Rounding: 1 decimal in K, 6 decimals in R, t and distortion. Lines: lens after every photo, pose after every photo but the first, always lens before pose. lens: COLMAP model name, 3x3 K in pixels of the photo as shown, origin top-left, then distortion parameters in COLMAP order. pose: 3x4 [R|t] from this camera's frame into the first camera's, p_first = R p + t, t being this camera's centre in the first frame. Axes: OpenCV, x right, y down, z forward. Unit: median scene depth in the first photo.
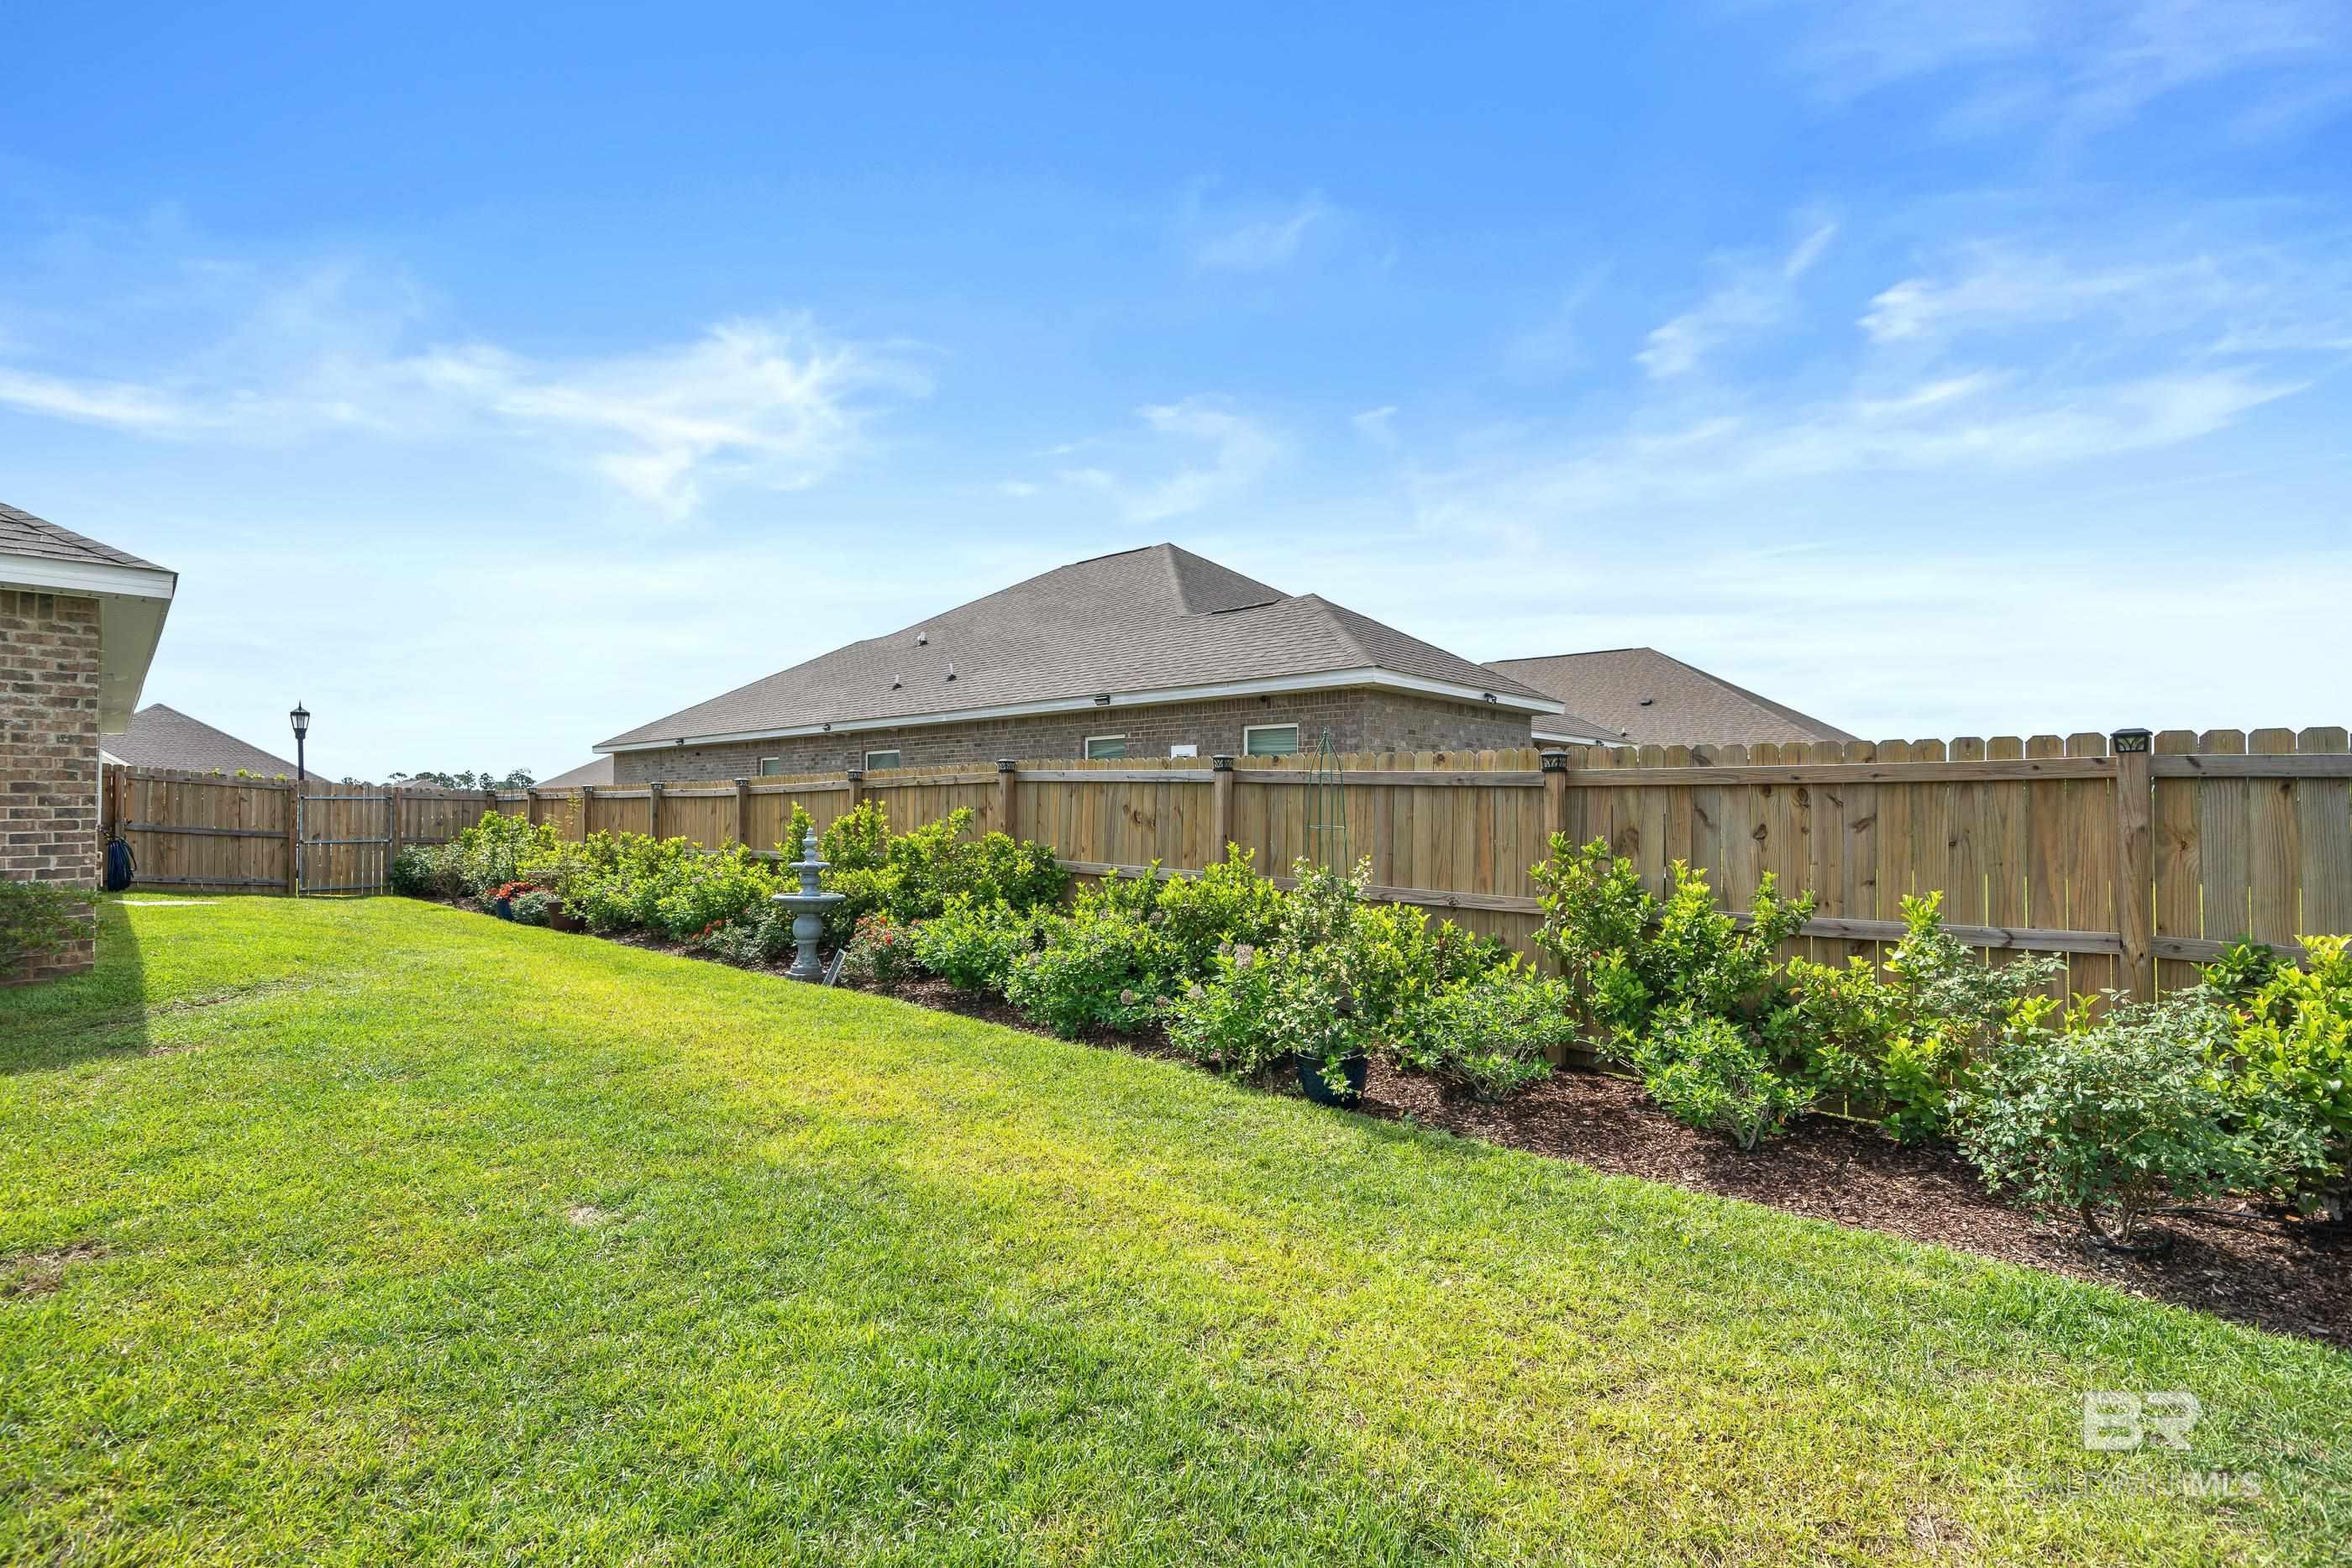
lens RADIAL K [[1092.9, 0, 1190.2], [0, 1092.9, 795.1], [0, 0, 1]] dist [0.002212, -0.000019]
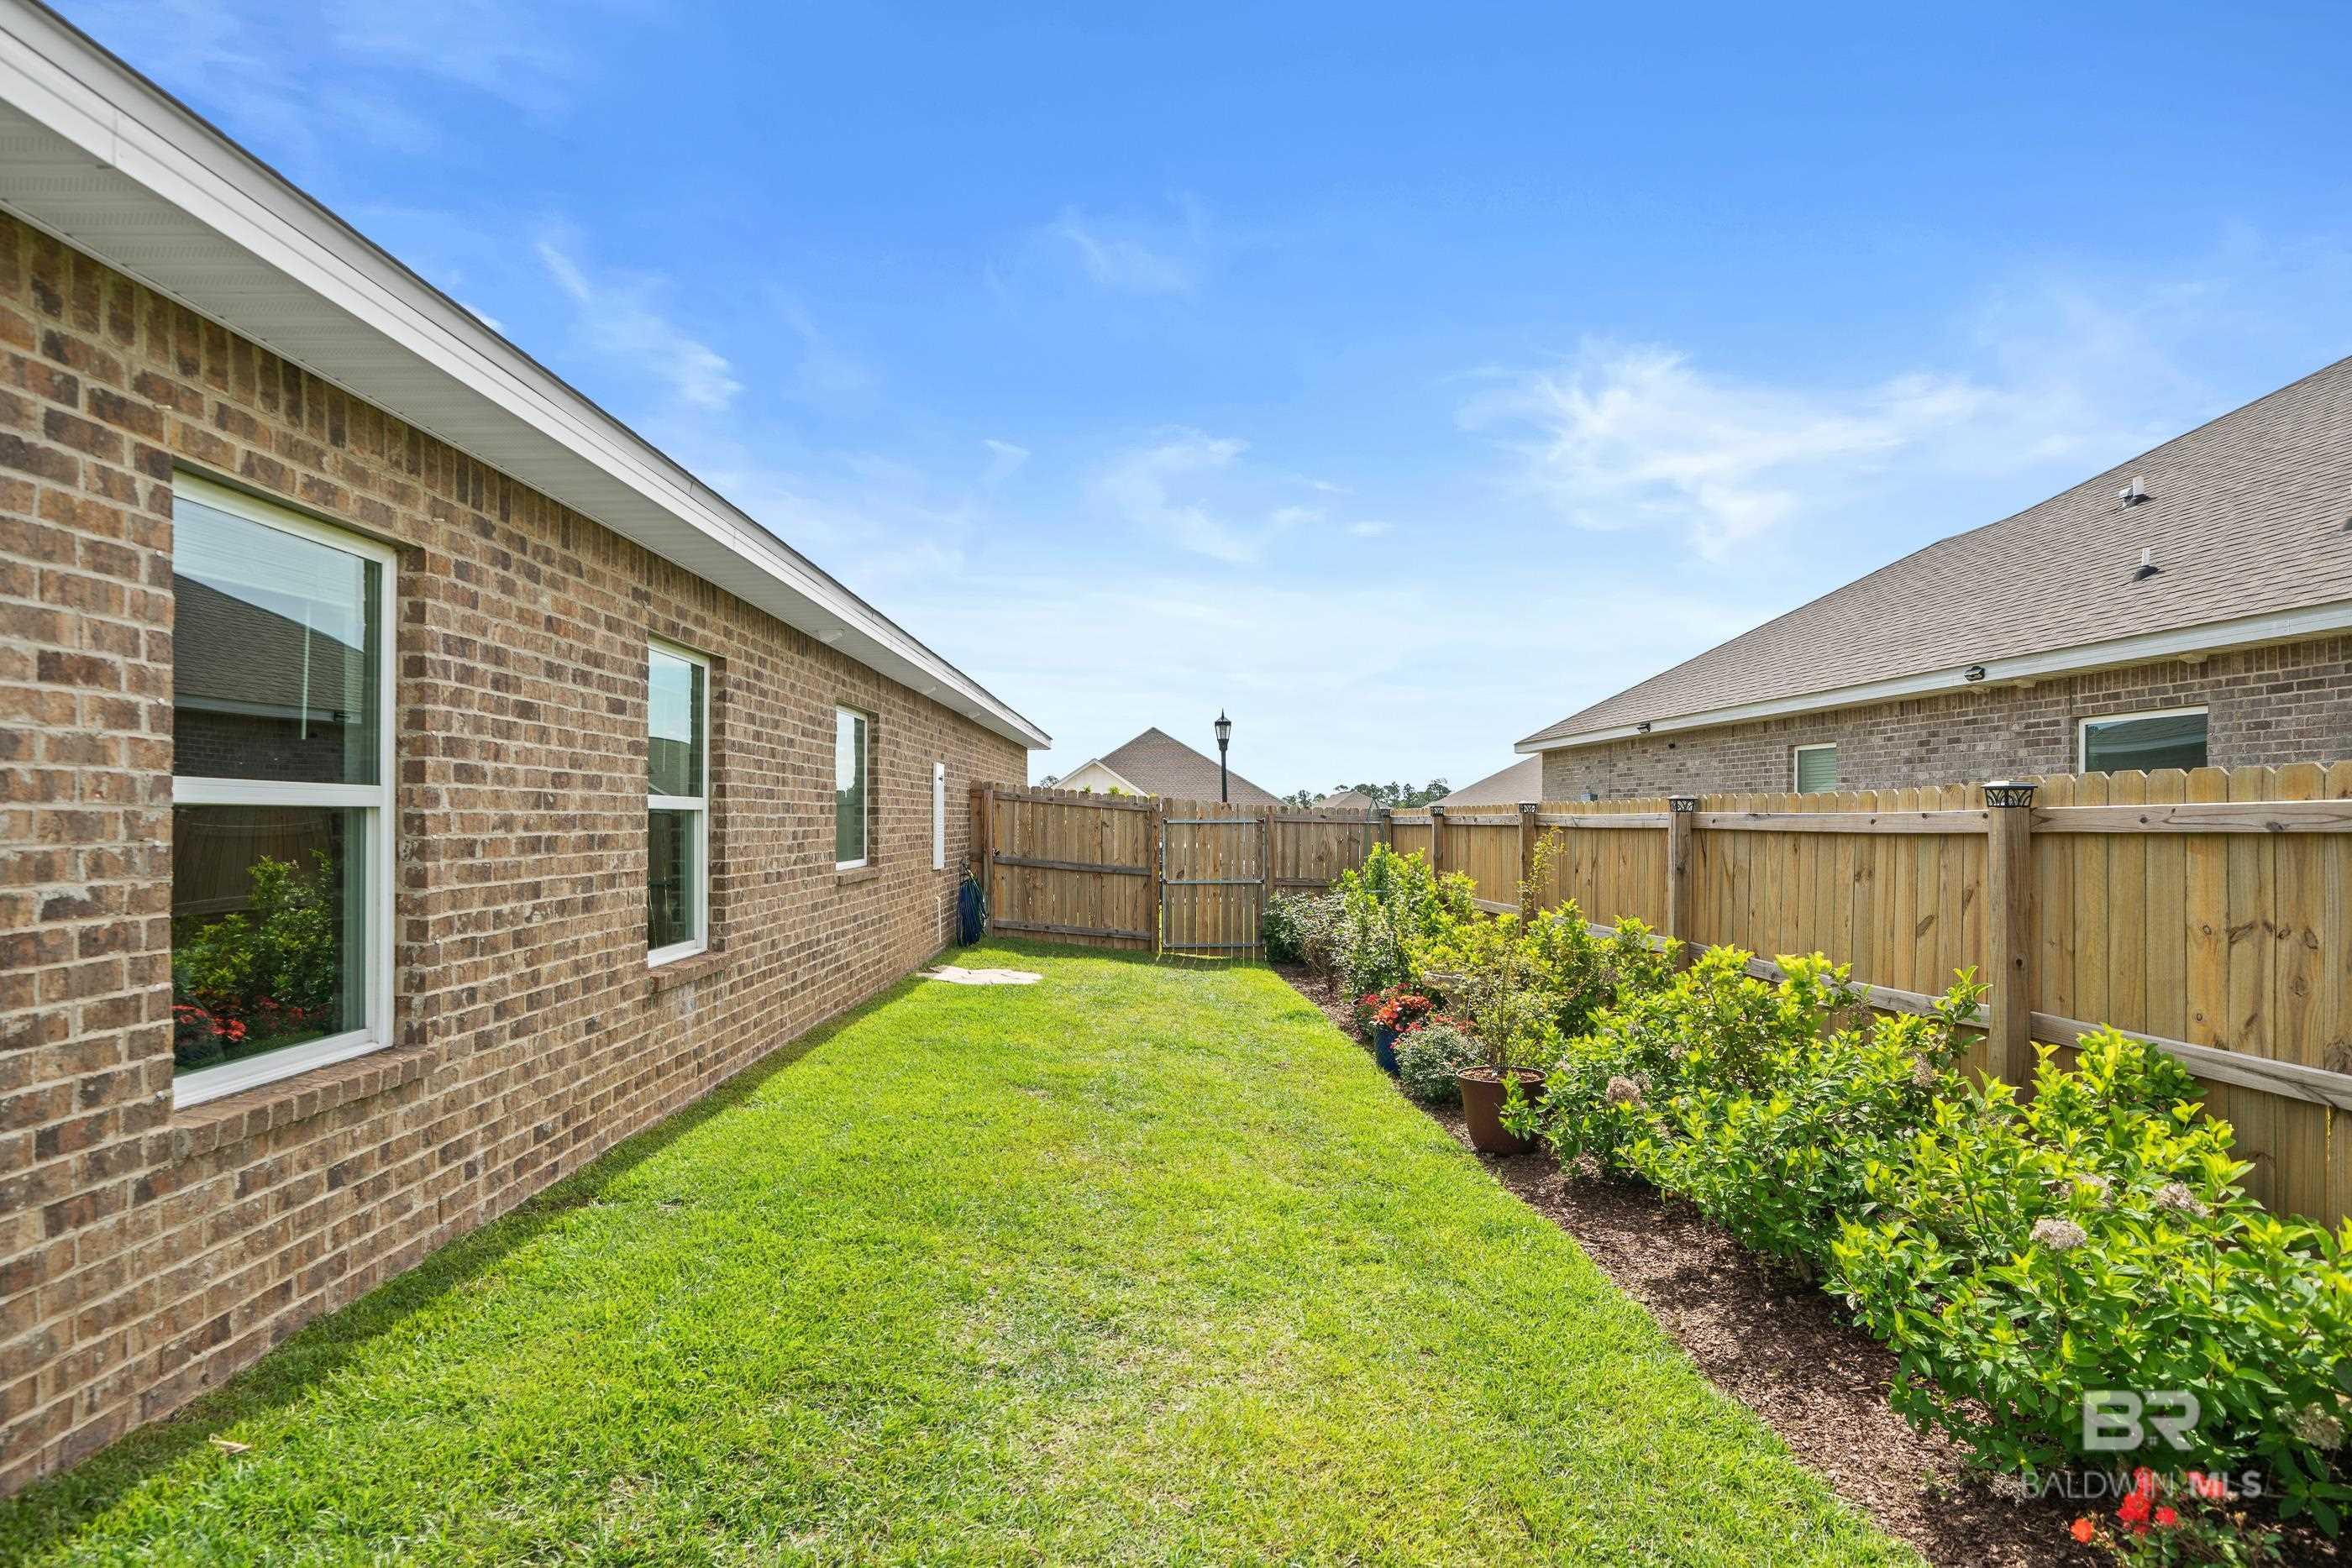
lens RADIAL K [[1173.1, 0, 1178.7], [0, 1173.1, 809.6], [0, 0, 1]] dist [0.013937, -0.000046]
pose [[0.719887, -0.004506, -0.694077, -0.247787], [0.009051, 0.999955, 0.002896, -0.007494], [0.694032, -0.008367, 0.719895, 0.422880]]
